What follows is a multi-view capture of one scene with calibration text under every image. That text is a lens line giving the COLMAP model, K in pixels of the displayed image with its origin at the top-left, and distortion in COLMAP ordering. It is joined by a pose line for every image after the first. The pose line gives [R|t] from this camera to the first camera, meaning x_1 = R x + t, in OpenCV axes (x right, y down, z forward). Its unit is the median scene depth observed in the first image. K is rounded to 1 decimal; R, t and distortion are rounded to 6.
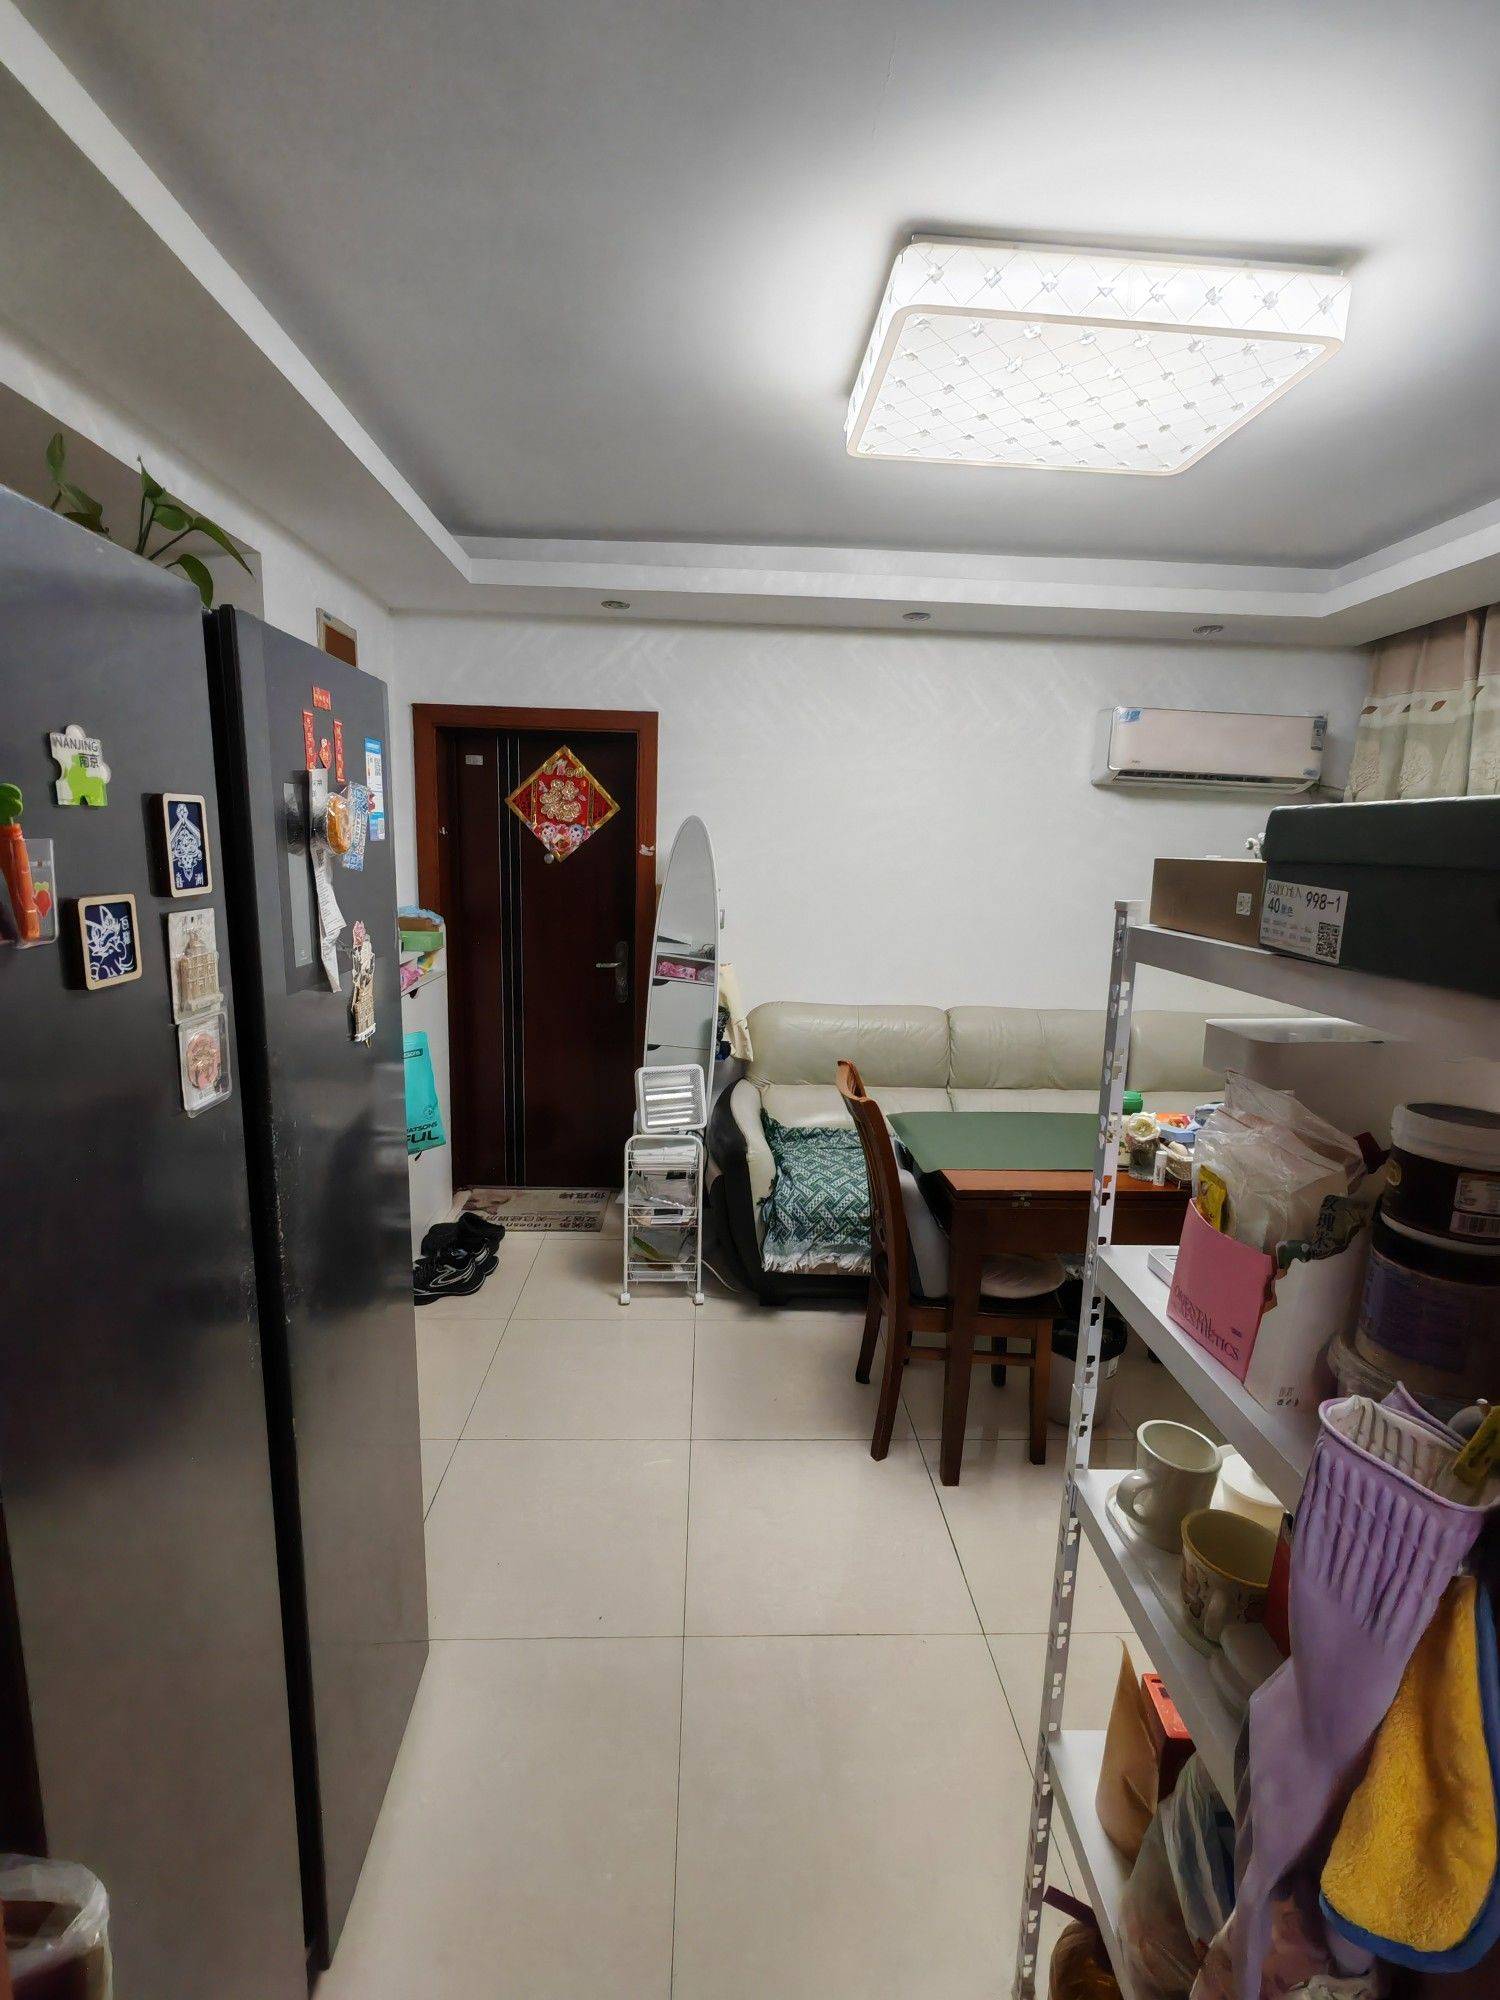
lens RADIAL K [[909.3, 0, 746.7], [0, 909.3, 1006.9], [0, 0, 1]] dist [0.002806, 0.000235]
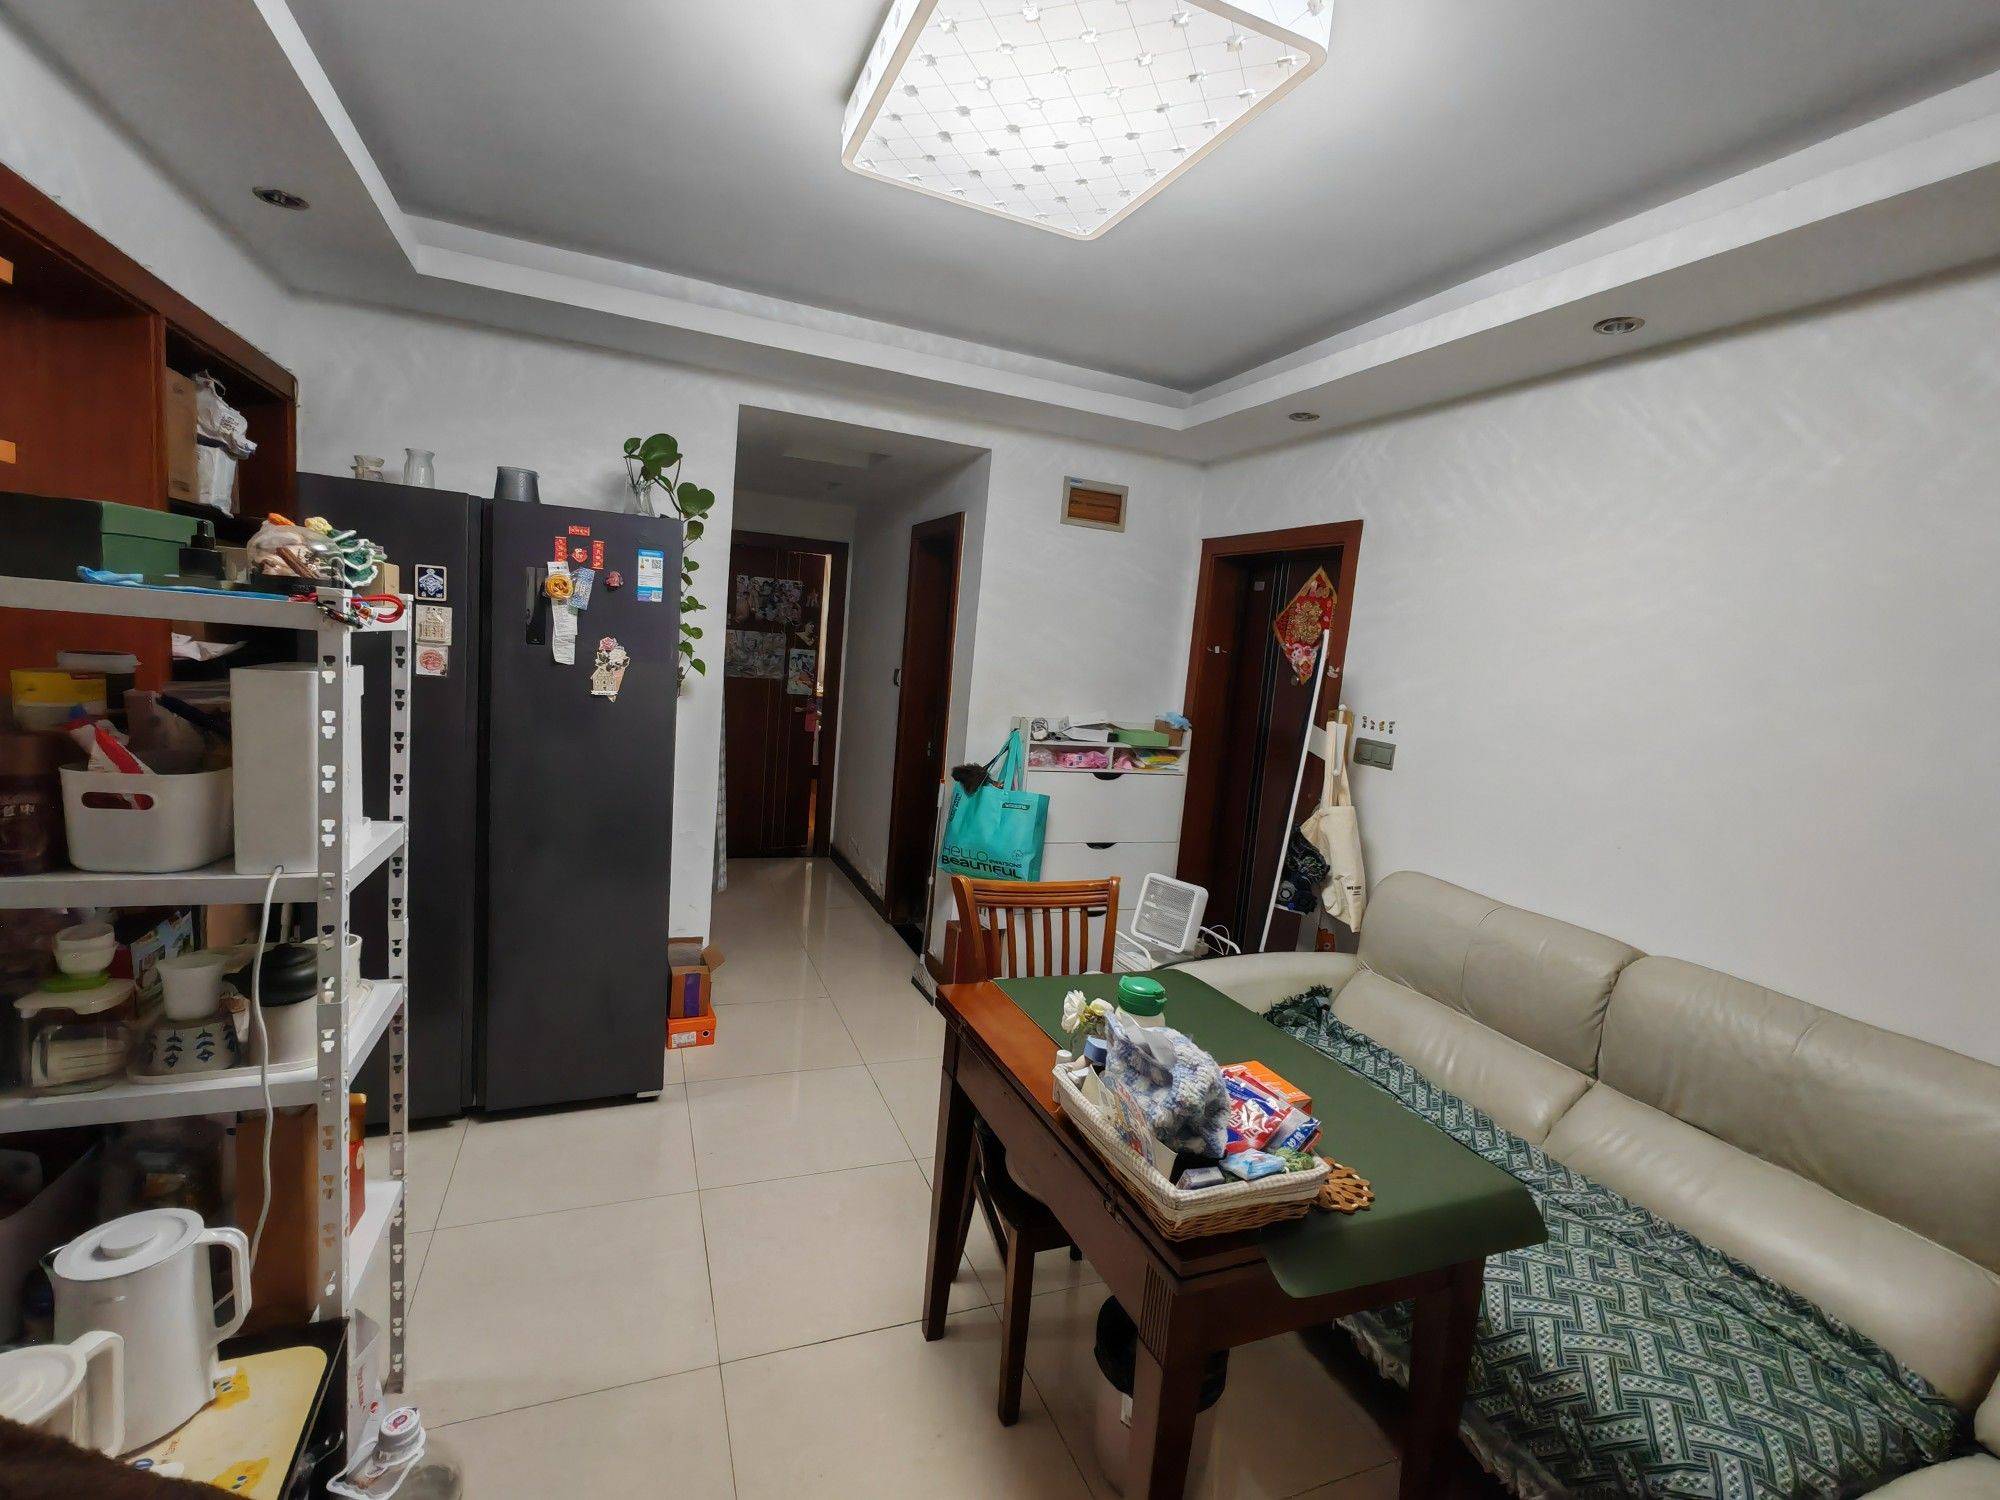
lens RADIAL K [[909.3, 0, 998.5], [0, 909.3, 751.4], [0, 0, 1]] dist [0.002806, 0.000235]
pose [[0.353291, 0.106505, -0.929431, 0.619684], [-0.243556, 0.969710, 0.018542, -0.029641], [0.903253, 0.219818, 0.368530, 0.381908]]
